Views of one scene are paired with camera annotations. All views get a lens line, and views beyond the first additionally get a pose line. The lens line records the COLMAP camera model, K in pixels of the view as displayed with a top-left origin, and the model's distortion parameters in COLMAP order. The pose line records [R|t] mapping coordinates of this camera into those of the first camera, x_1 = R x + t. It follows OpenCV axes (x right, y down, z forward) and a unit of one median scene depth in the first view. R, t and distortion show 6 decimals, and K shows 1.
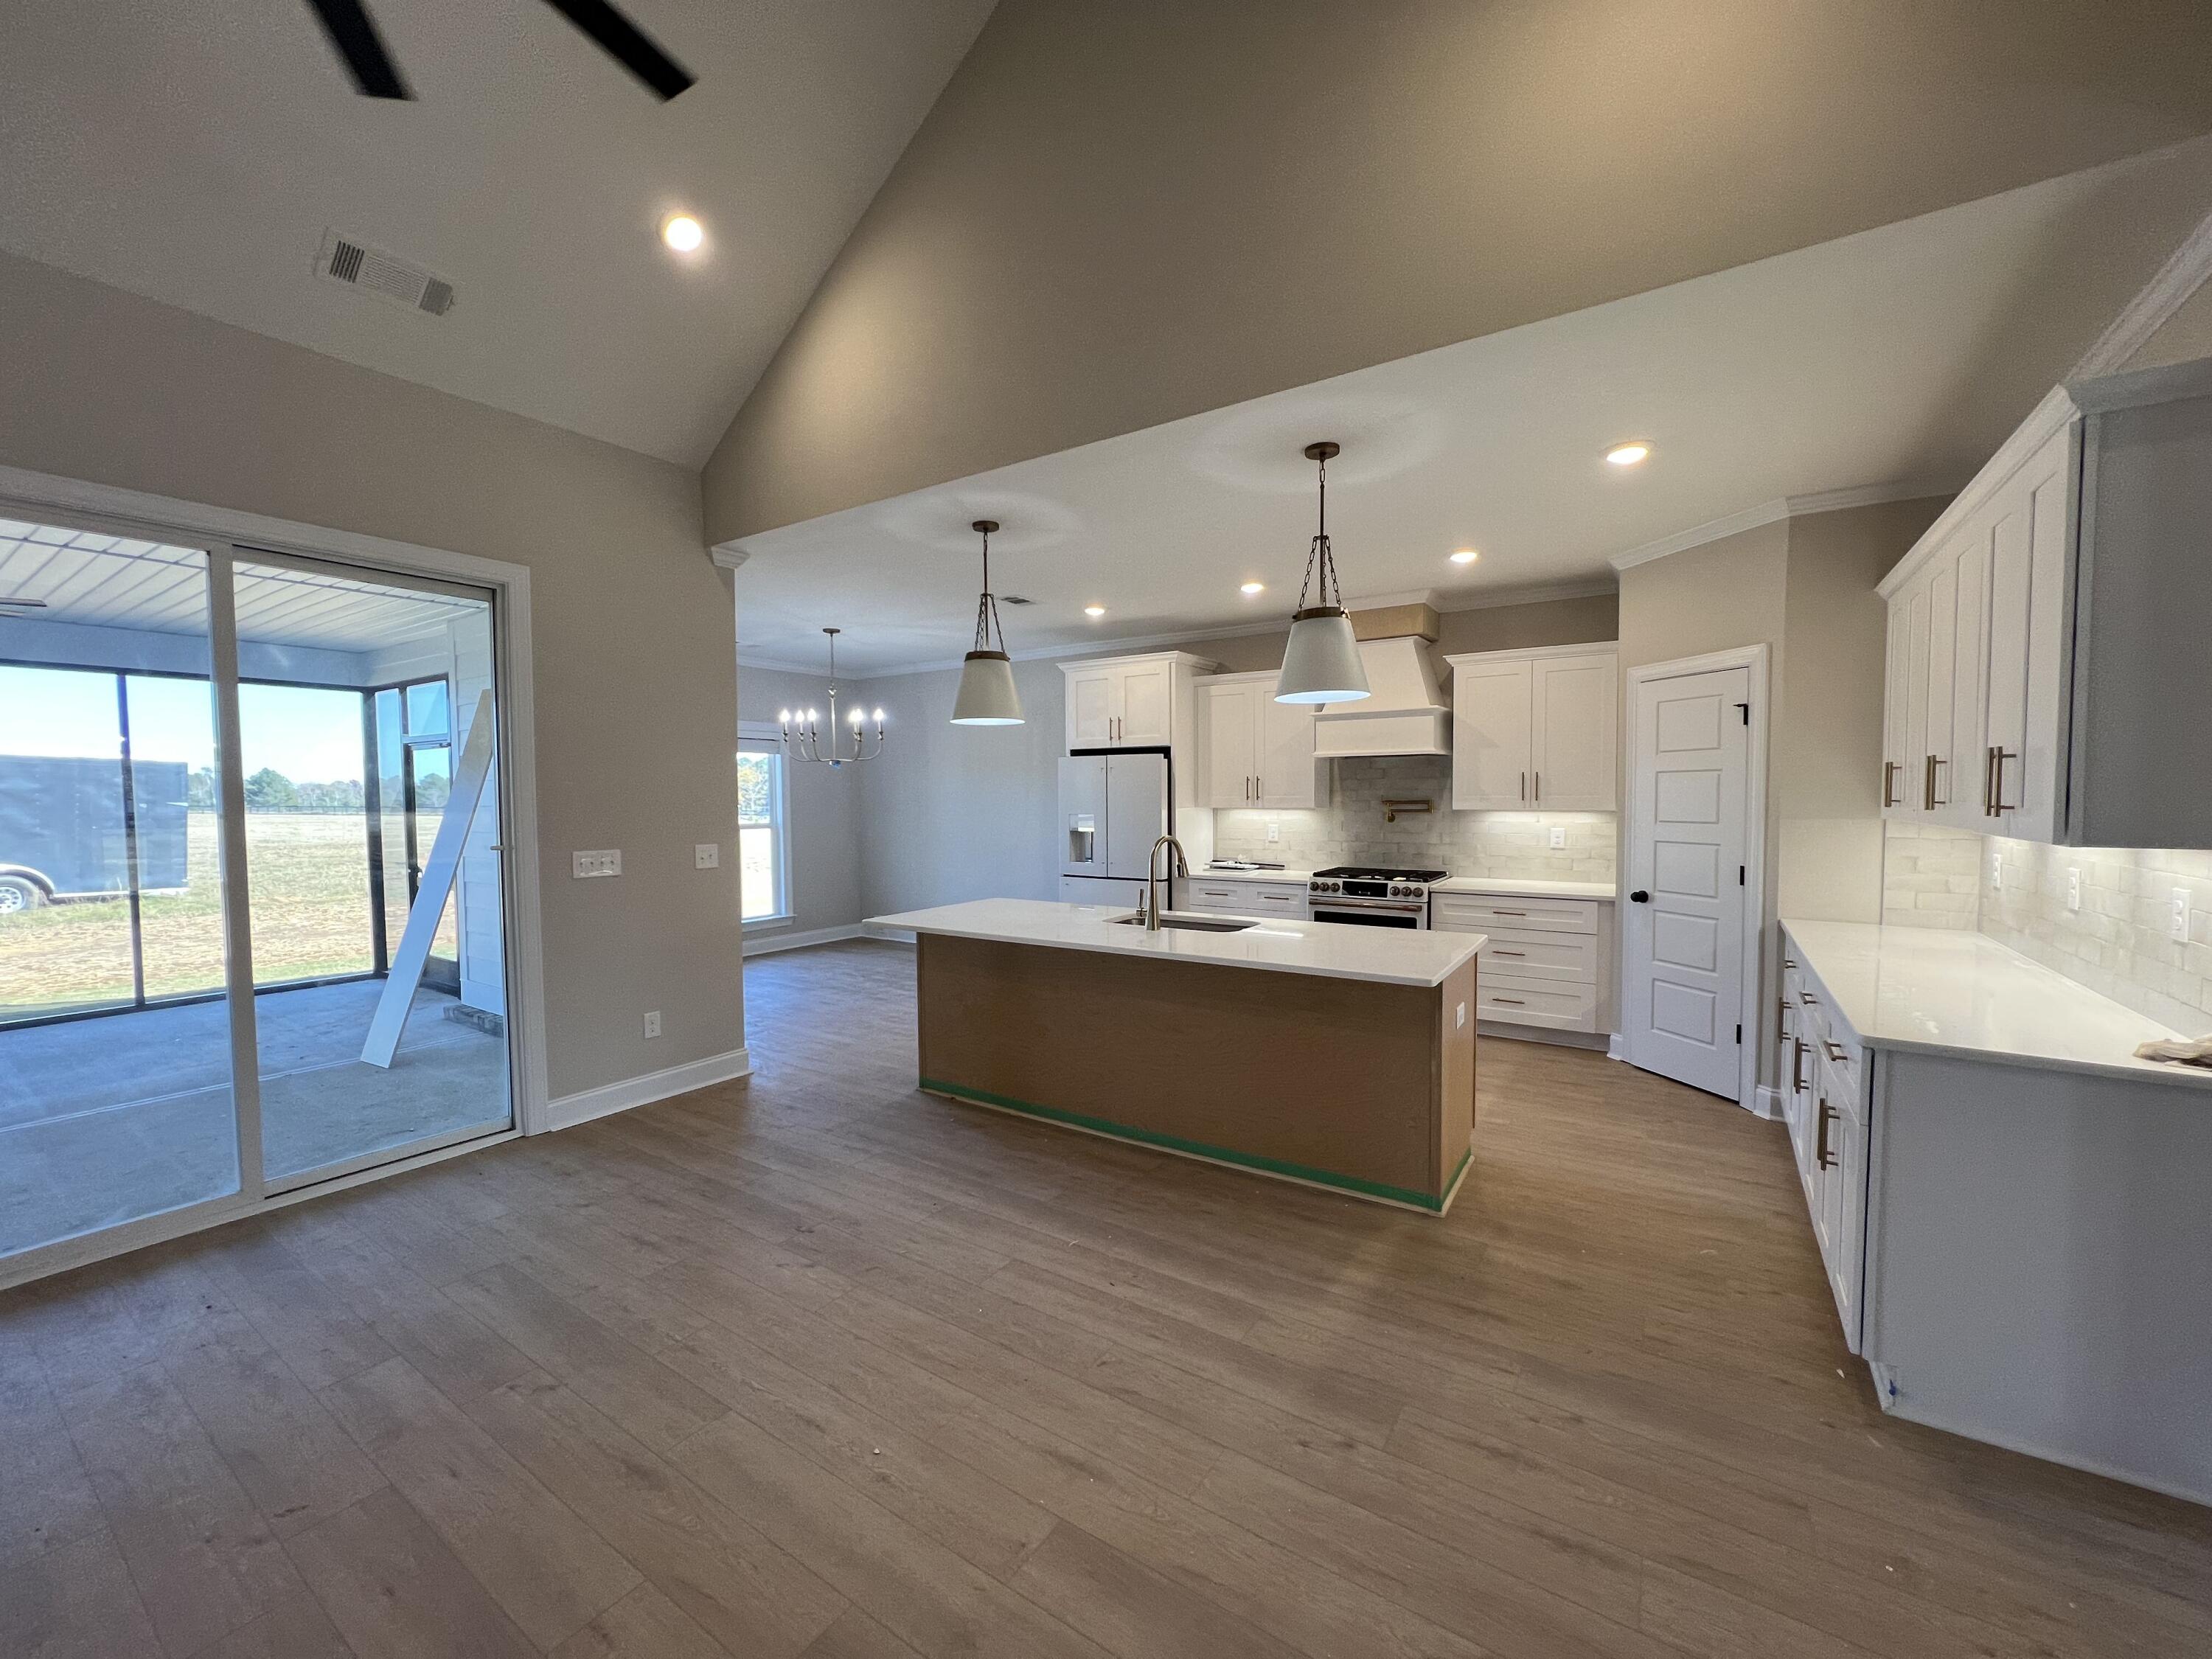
lens RADIAL K [[879.5, 0, 1100.9], [0, 879.5, 833.1], [0, 0, 1]] dist [0.000128, -0.000051]
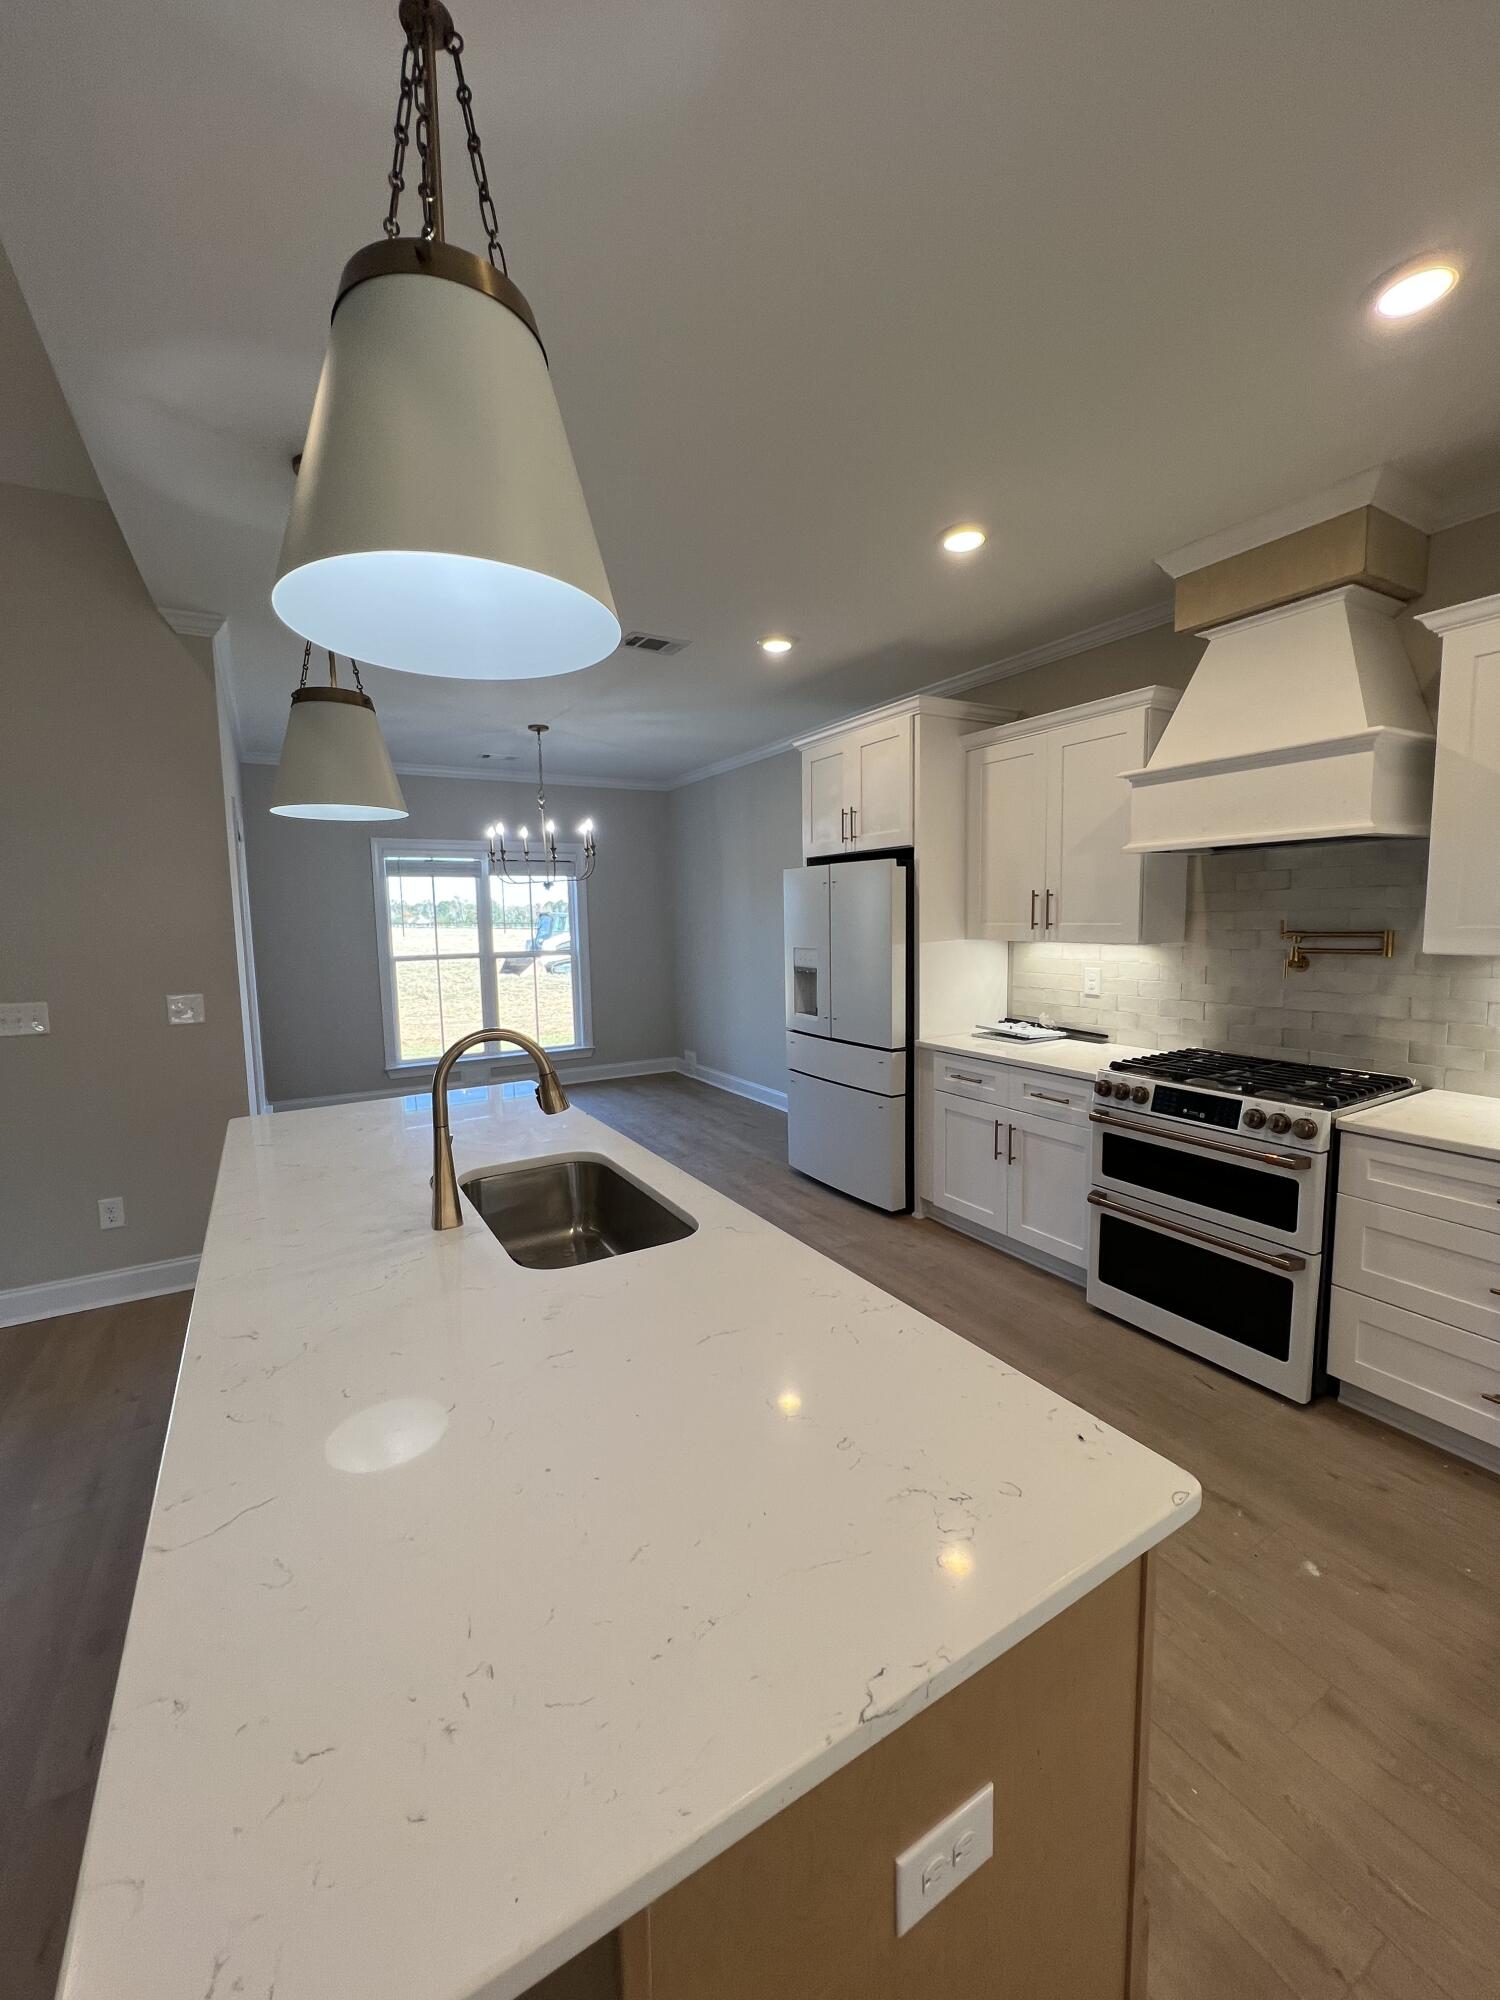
lens RADIAL K [[799.5, 0, 745.5], [0, 799.5, 995.7], [0, 0, 1]] dist [-0.001499, 0.000169]
pose [[0.899299, 0.035256, -0.435911, 0.253187], [-0.007743, 0.997873, 0.064733, -0.027956], [0.437266, -0.054839, 0.897659, 0.446063]]
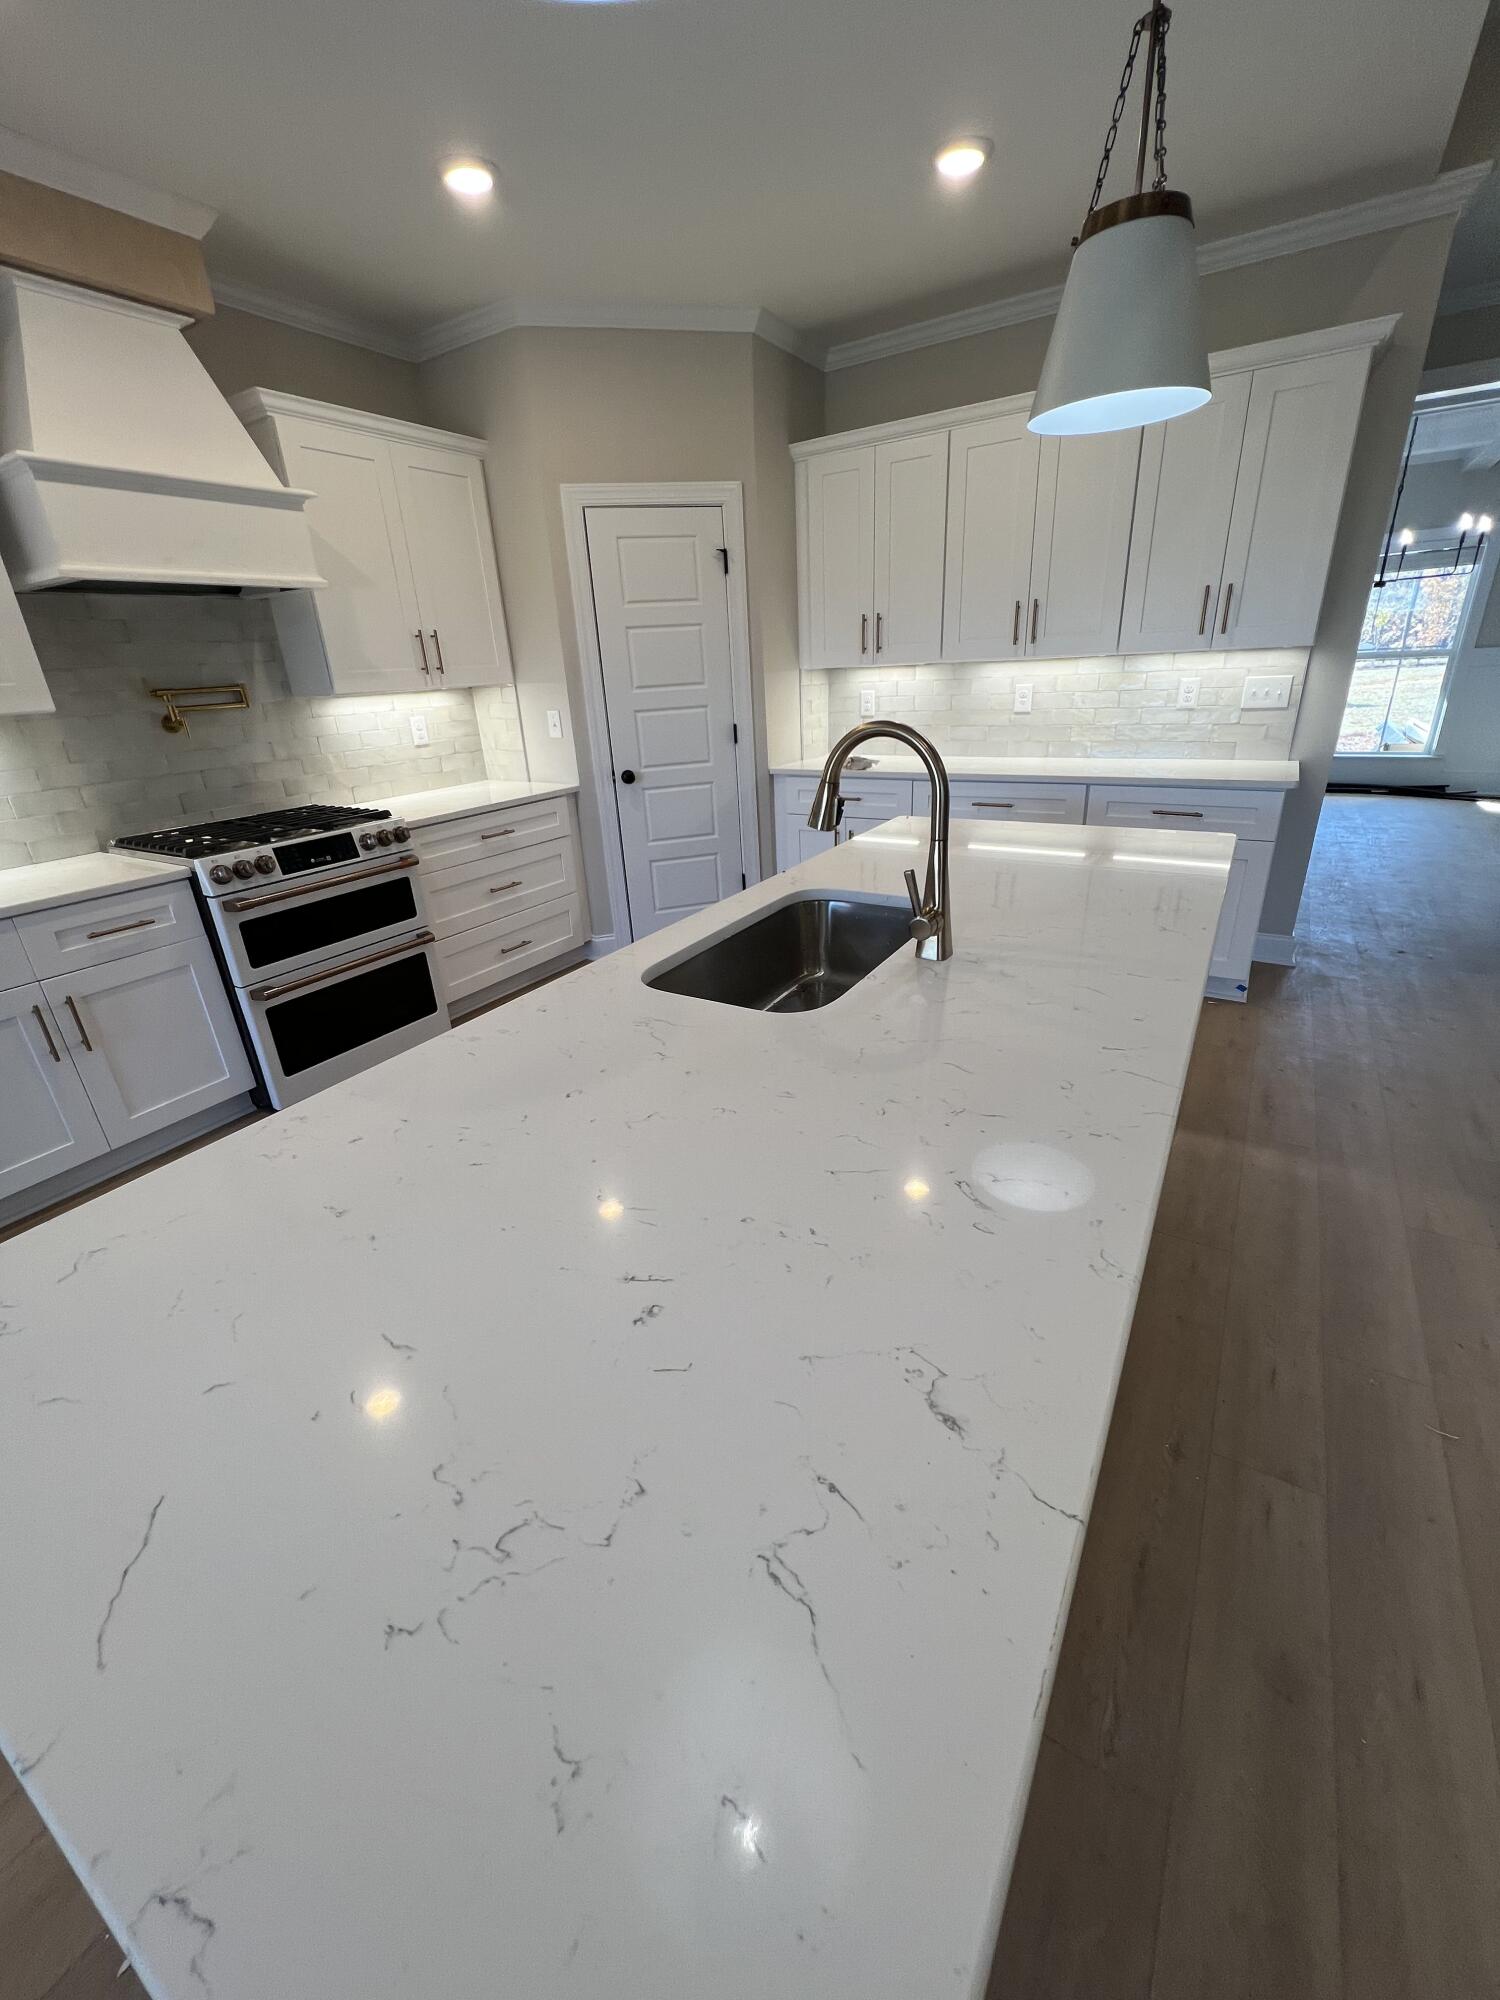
lens RADIAL K [[799.5, 0, 751.6], [0, 799.5, 994.9], [0, 0, 1]] dist [-0.001499, 0.000169]
pose [[-0.033495, -0.375721, 0.926127, -0.192553], [0.096462, 0.921106, 0.377172, -0.015697], [-0.994773, 0.101969, 0.005390, 0.704569]]
